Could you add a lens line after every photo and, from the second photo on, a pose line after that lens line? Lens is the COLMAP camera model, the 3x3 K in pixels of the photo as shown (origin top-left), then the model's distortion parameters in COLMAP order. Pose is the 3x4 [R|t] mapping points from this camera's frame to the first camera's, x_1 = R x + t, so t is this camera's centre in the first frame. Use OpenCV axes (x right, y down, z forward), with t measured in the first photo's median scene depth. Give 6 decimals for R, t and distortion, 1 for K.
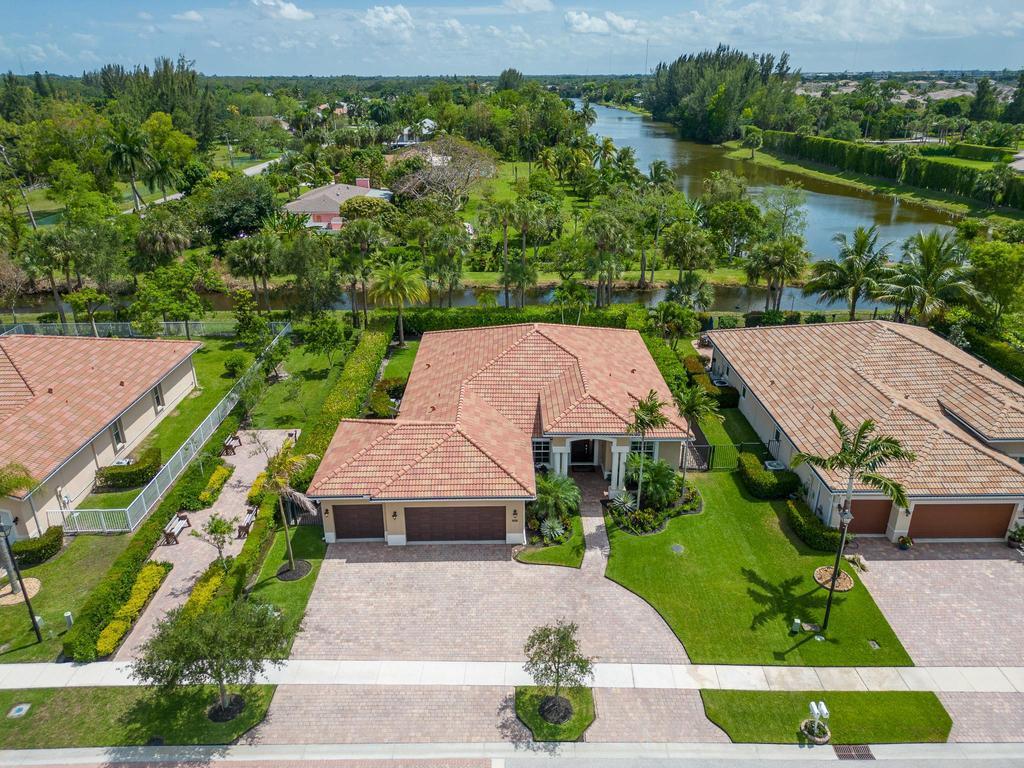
lens RADIAL K [[718.4, 0, 512.0], [0, 718.4, 384.0], [0, 0, 1]] dist [0.070785, -0.065959]
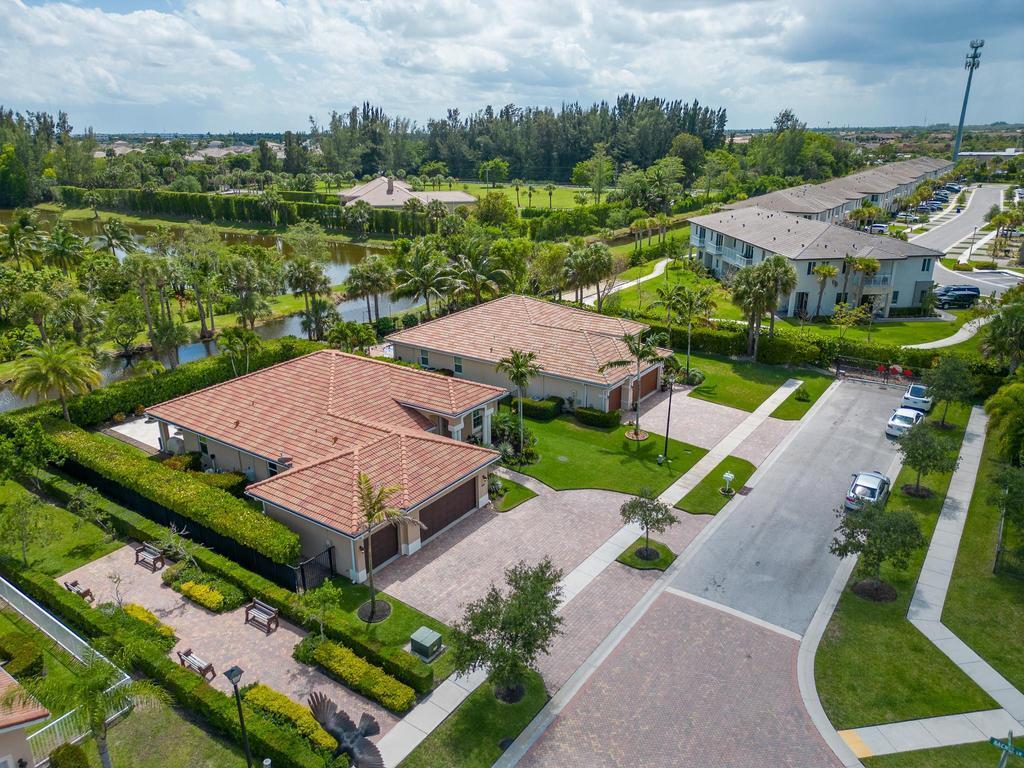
lens RADIAL K [[718.4, 0, 512.0], [0, 718.4, 384.0], [0, 0, 1]] dist [0.070785, -0.065959]
pose [[0.586222, -0.266384, 0.765104, -0.834980], [0.322859, 0.942980, 0.080940, -0.046230], [-0.743038, 0.199572, 0.638800, 0.184133]]
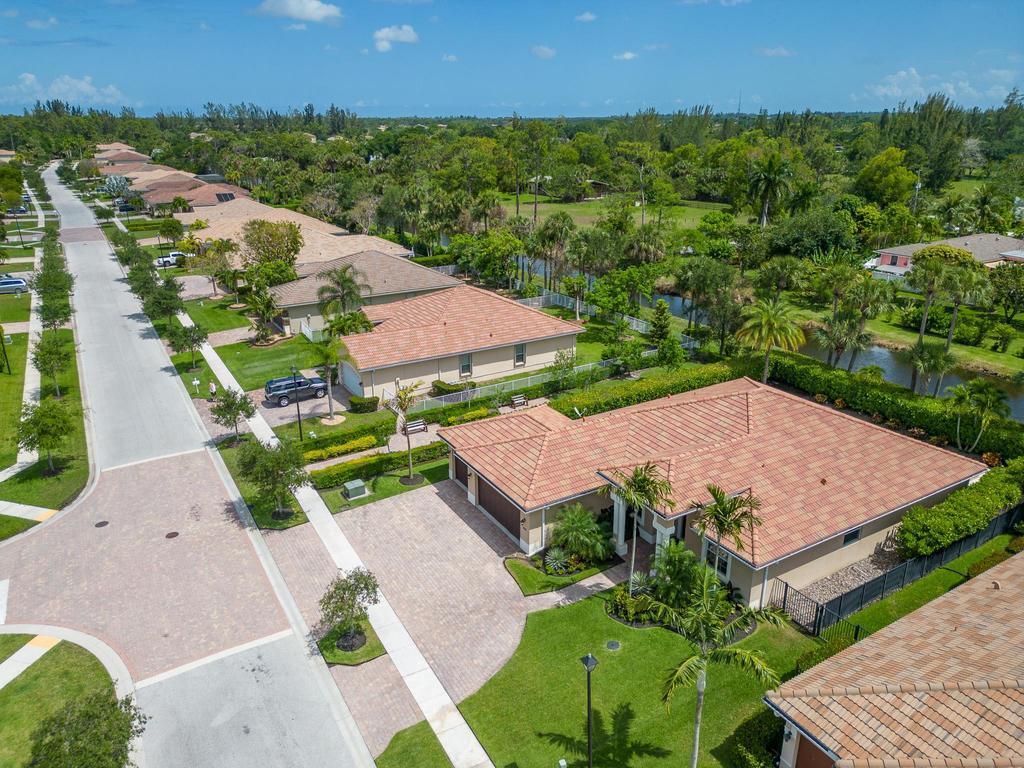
lens RADIAL K [[718.4, 0, 512.0], [0, 718.4, 384.0], [0, 0, 1]] dist [0.070785, -0.065959]
pose [[0.504015, 0.298195, -0.810585, 0.787895], [-0.333933, 0.932804, 0.135520, -0.142311], [0.796528, 0.202376, 0.569725, 0.354757]]
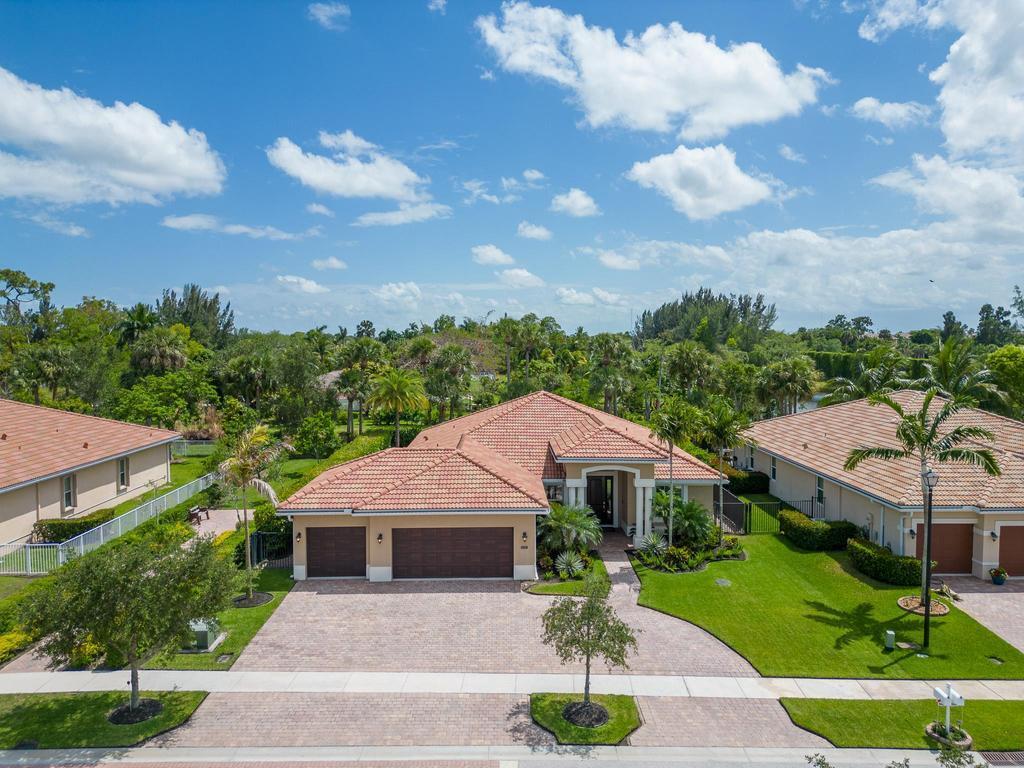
lens RADIAL K [[718.4, 0, 512.0], [0, 718.4, 384.0], [0, 0, 1]] dist [0.070785, -0.065959]
pose [[0.999994, 0.001093, 0.003197, -0.013363], [0.000037, 0.942645, -0.333797, 0.294143], [-0.003379, 0.333796, 0.942639, 0.154857]]
